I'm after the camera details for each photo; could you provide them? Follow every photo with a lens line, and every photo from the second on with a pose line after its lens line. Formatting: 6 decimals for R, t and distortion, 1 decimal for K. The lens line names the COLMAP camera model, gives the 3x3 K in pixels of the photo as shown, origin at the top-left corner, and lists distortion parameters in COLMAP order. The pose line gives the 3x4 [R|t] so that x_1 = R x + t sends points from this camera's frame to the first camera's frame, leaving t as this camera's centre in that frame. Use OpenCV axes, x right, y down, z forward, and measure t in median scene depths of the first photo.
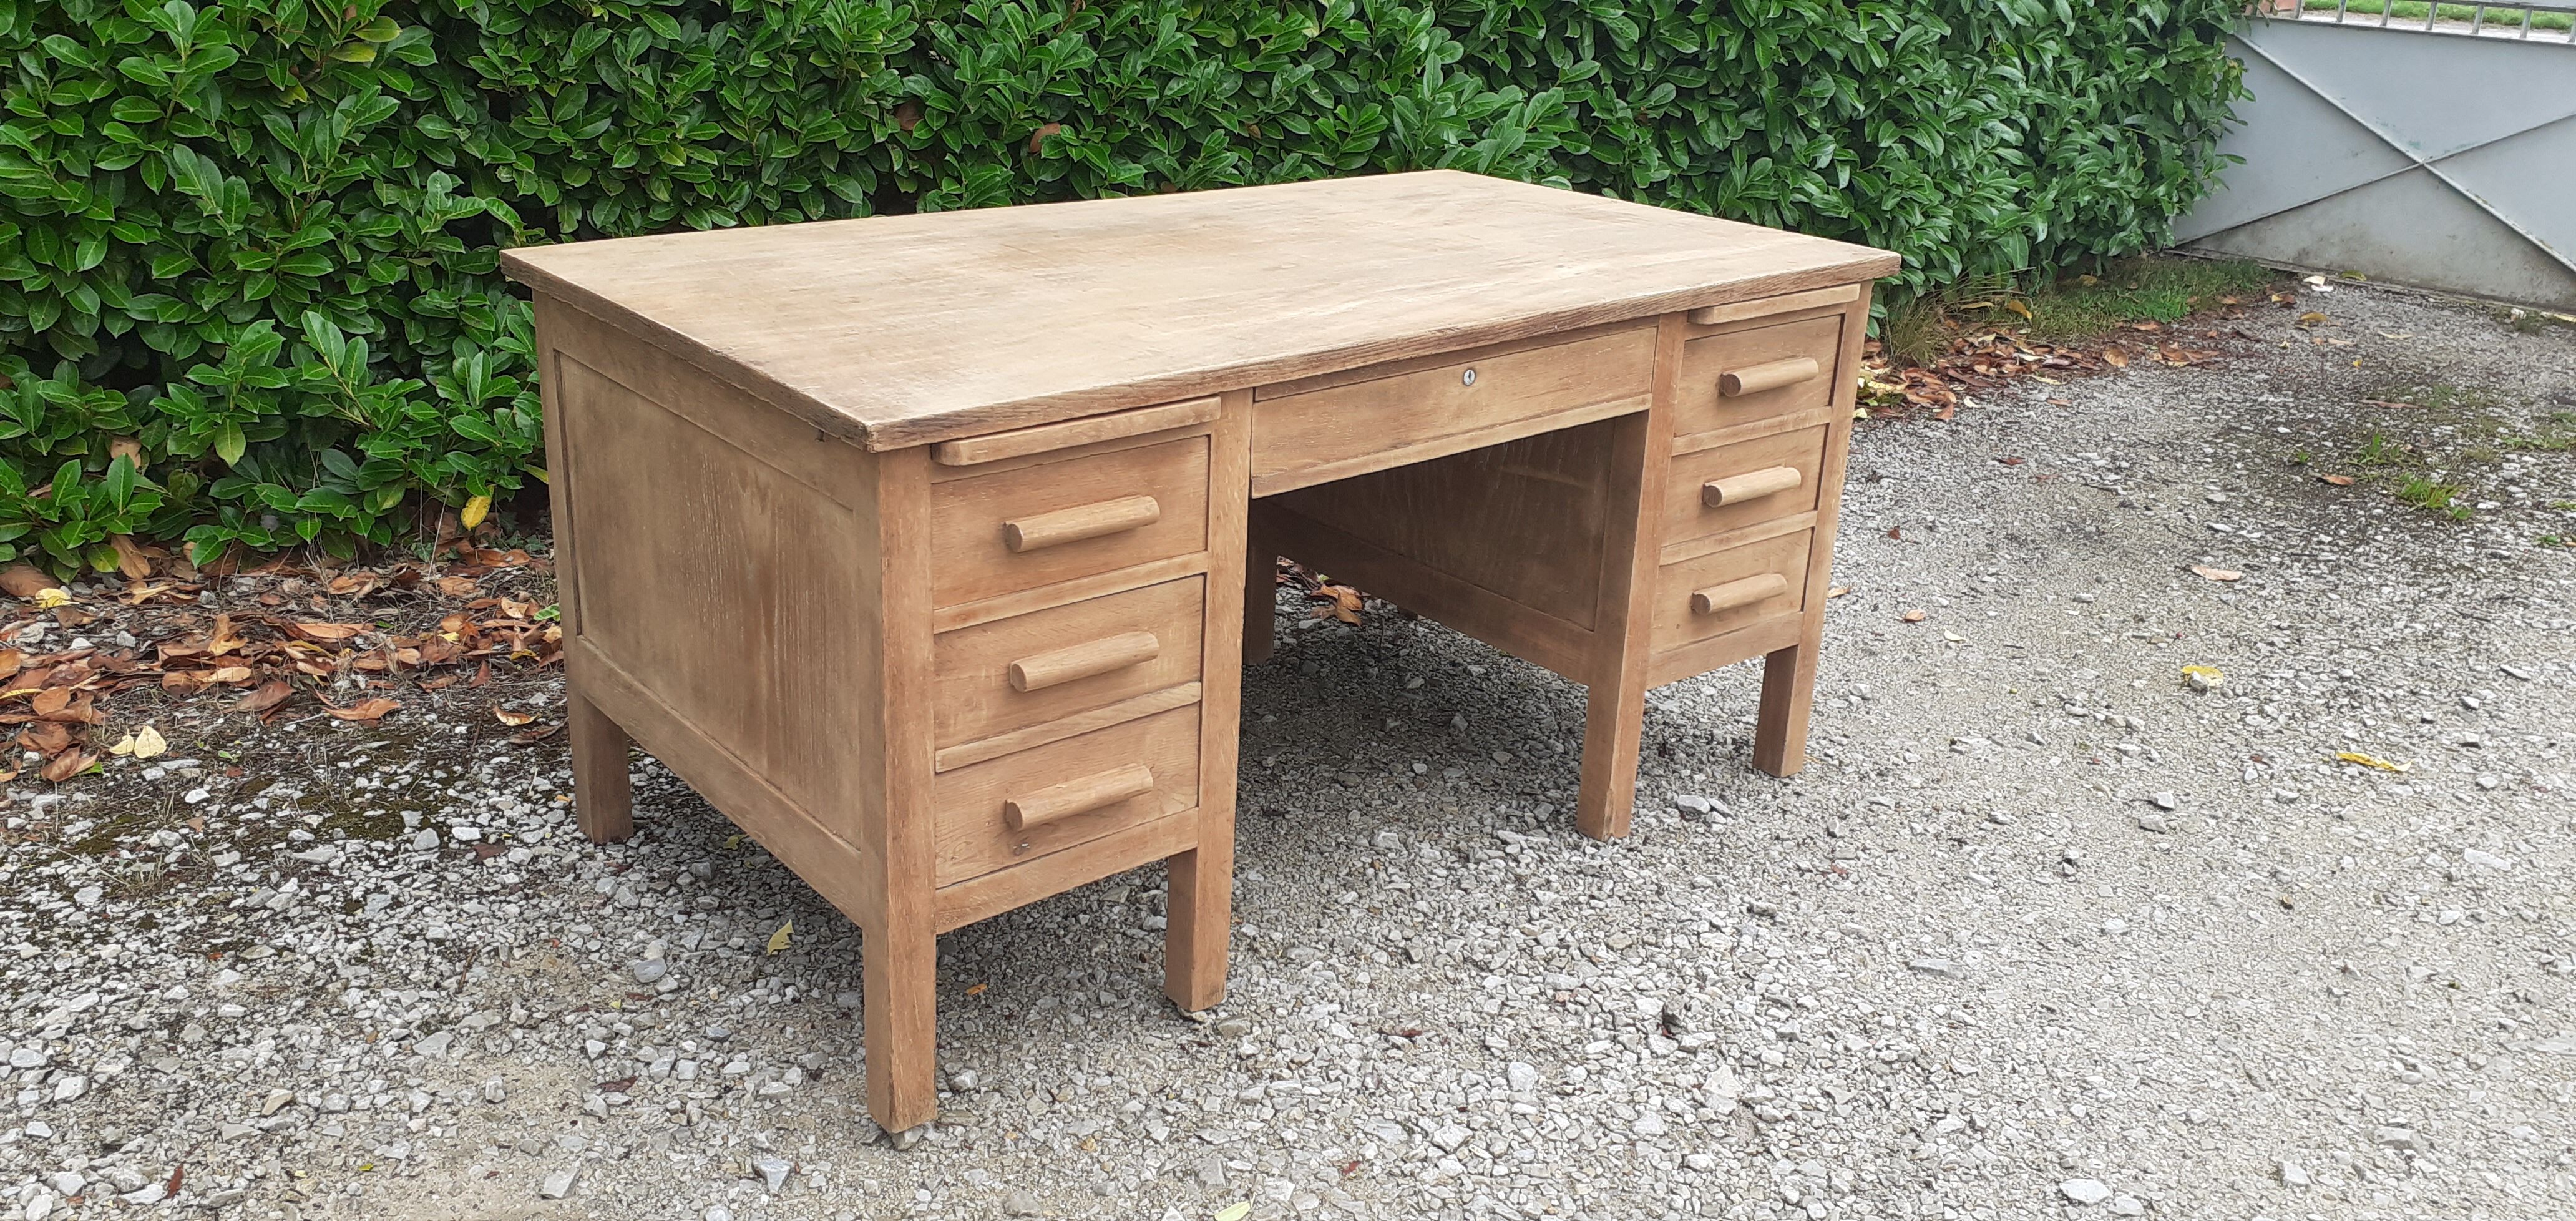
lens RADIAL K [[2048.0, 0, 1288.0], [0, 2048.0, 610.5], [0, 0, 1]] dist [0.134848, -0.271488]
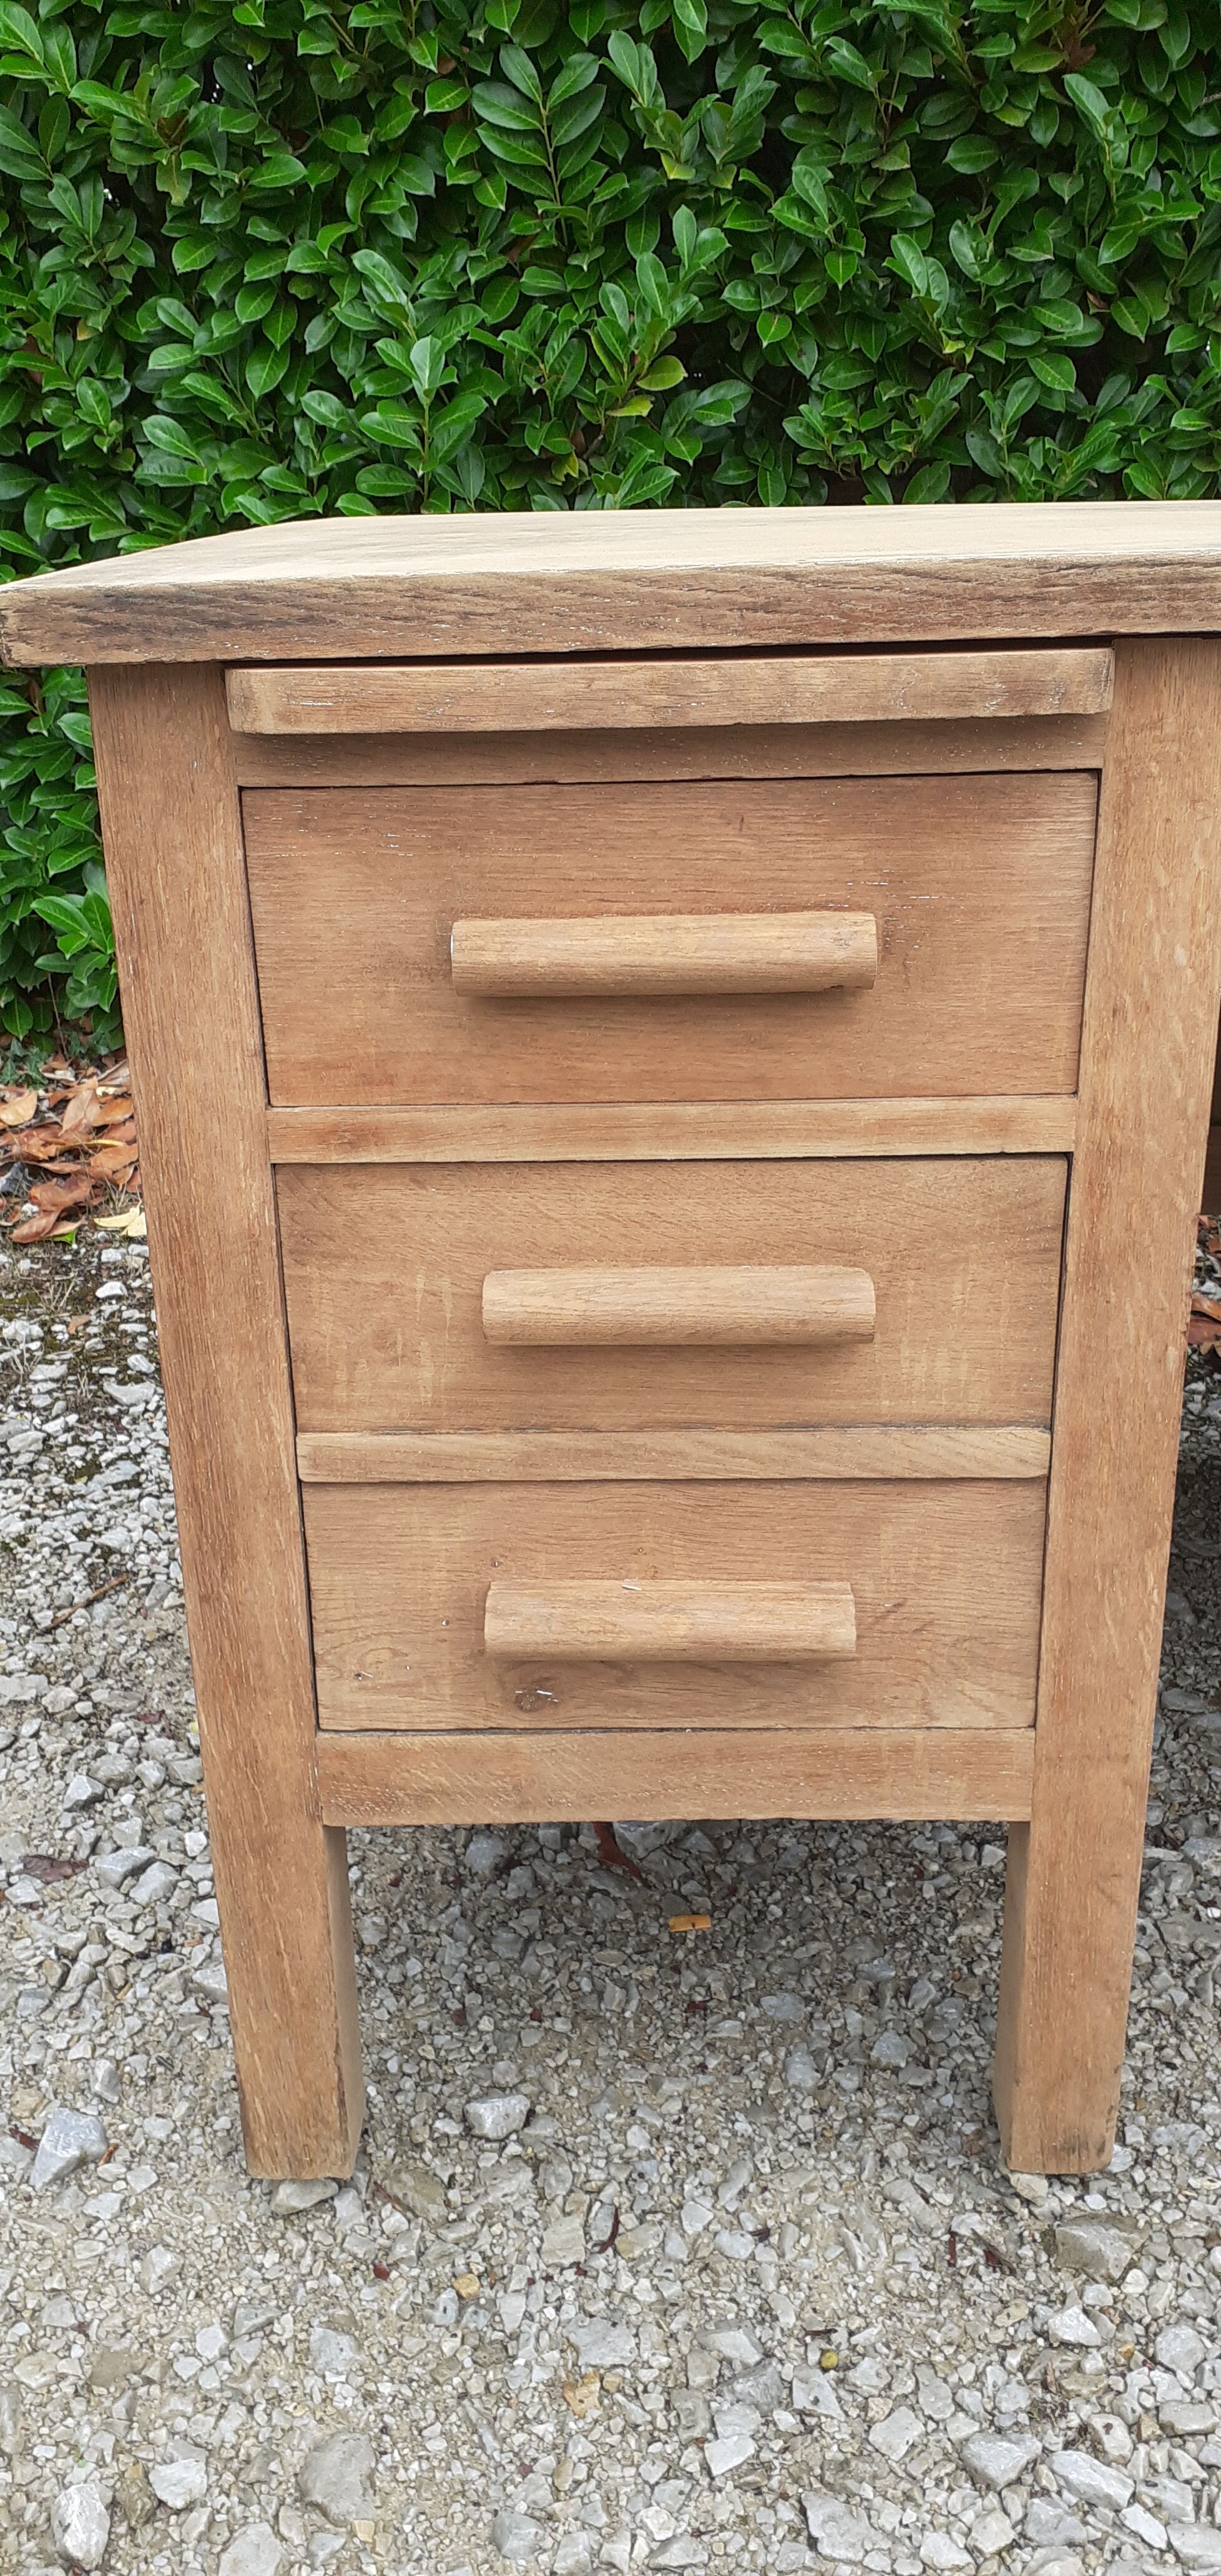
lens RADIAL K [[2048.0, 0, 633.5], [0, 2048.0, 1288.7], [0, 0, 1]] dist [0.134848, -0.271488]
pose [[0.763793, 0.187986, -0.617481, 0.130082], [-0.180711, 0.980671, 0.075024, -0.007084], [0.619649, 0.054282, 0.783000, 0.598119]]
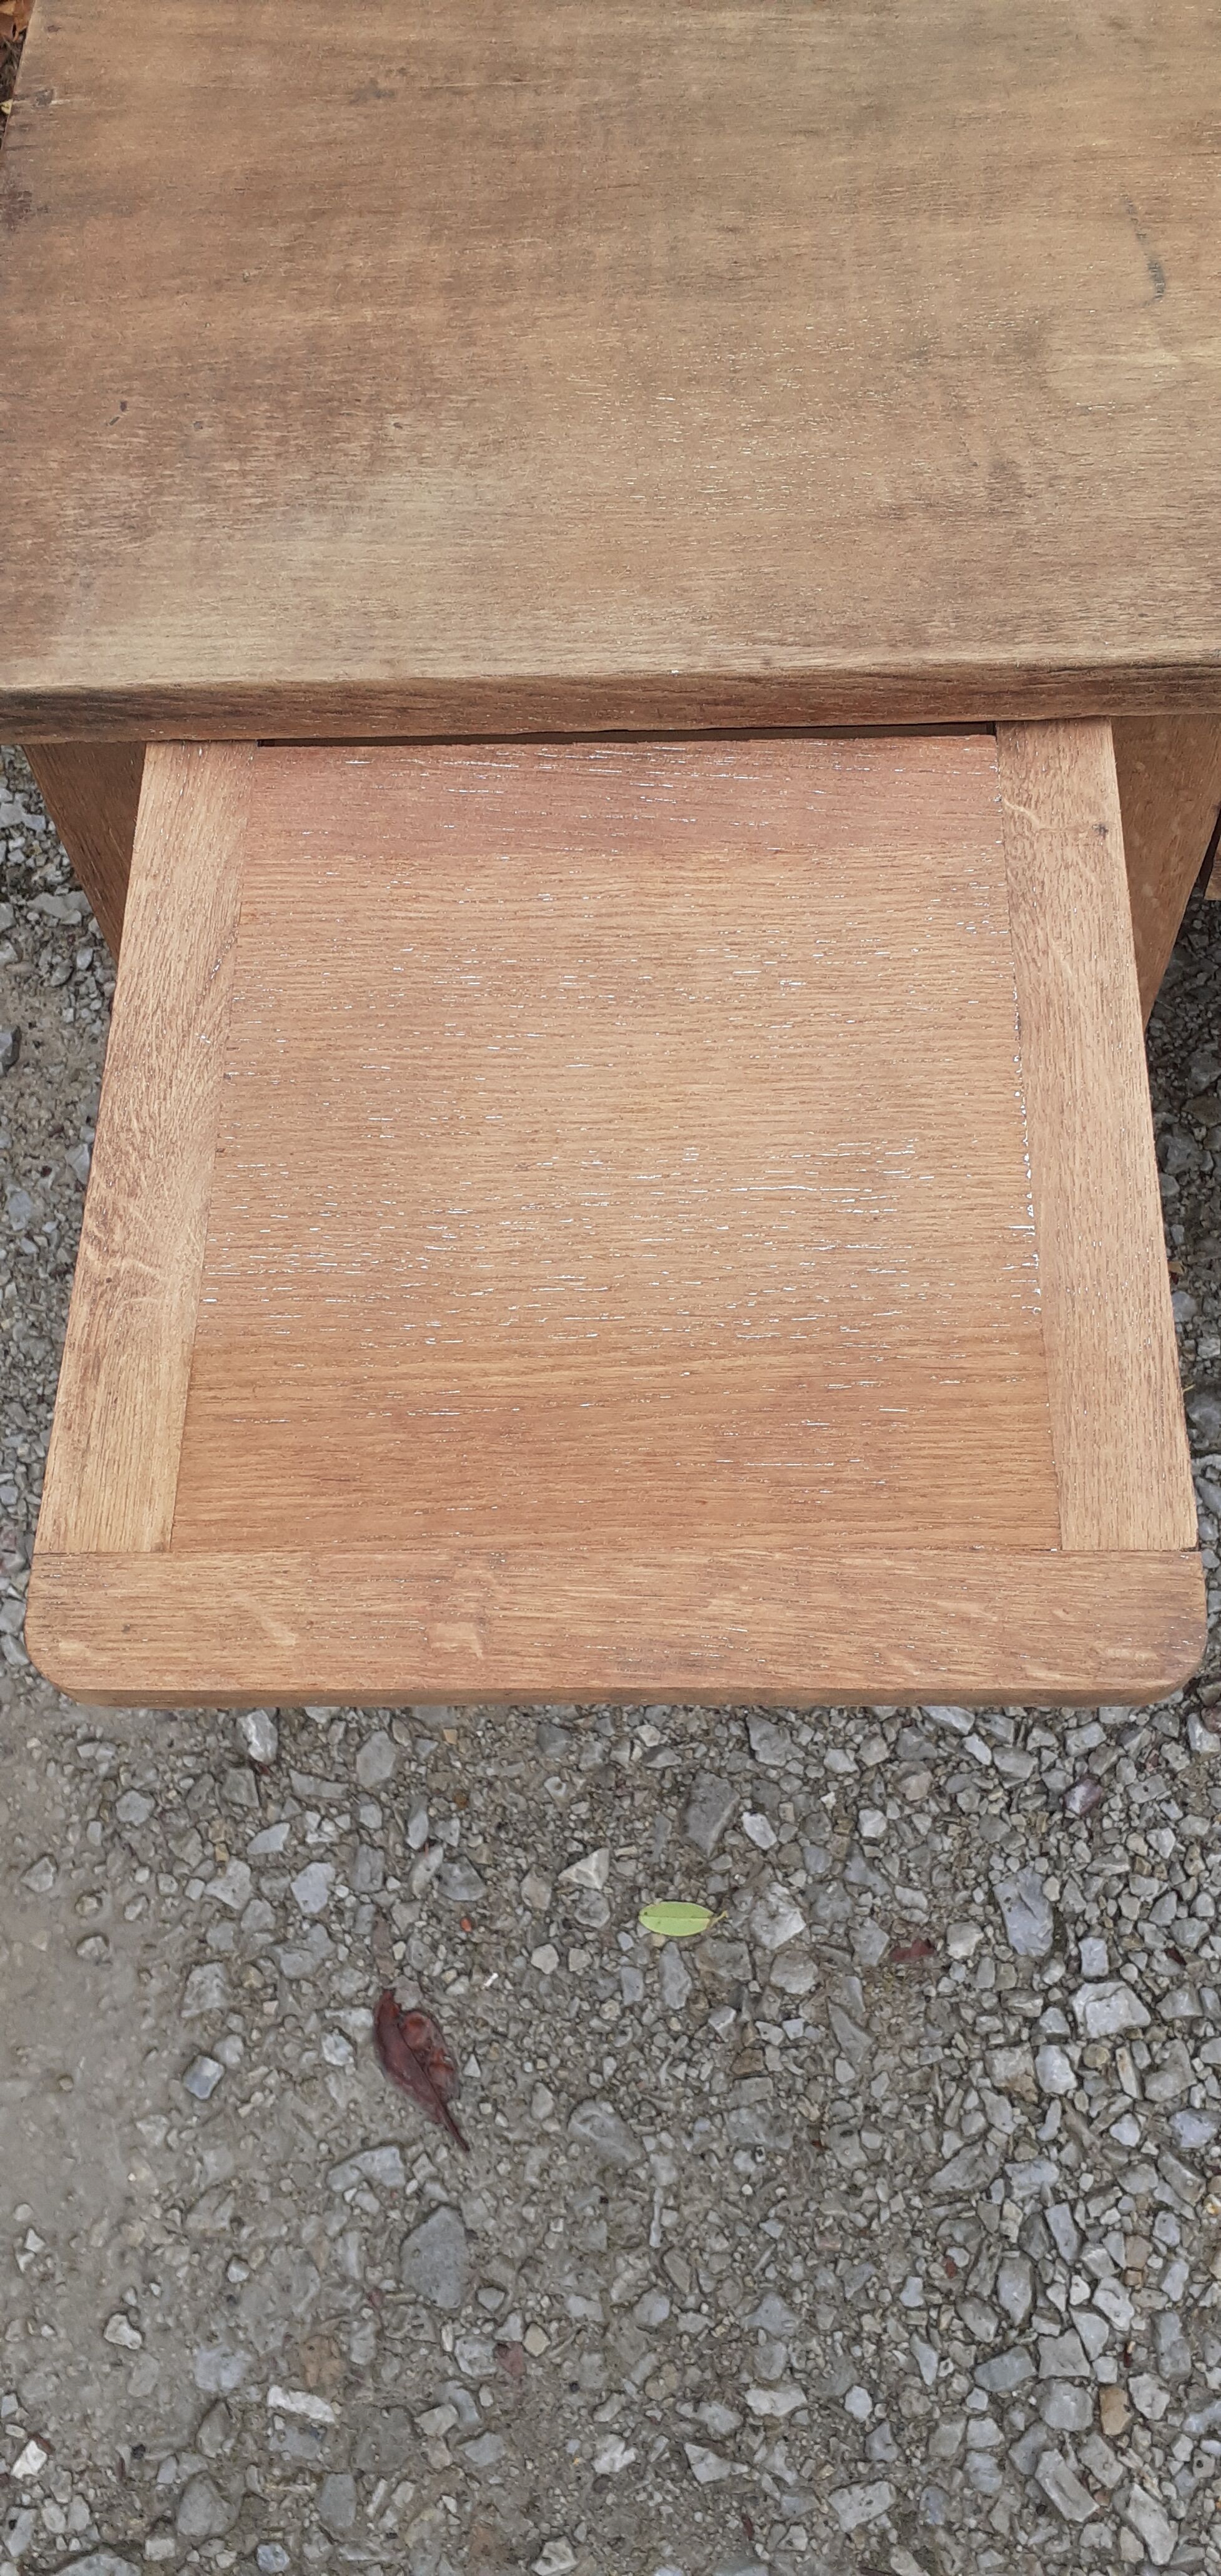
lens RADIAL K [[2063.2, 0, 637.7], [0, 2063.2, 1276.8], [0, 0, 1]] dist [0.073270, -0.135016]
pose [[0.761764, 0.546538, -0.347867, 0.066733], [-0.163518, 0.681768, 0.713059, -0.239591], [0.626879, -0.486301, 0.608716, 0.627777]]
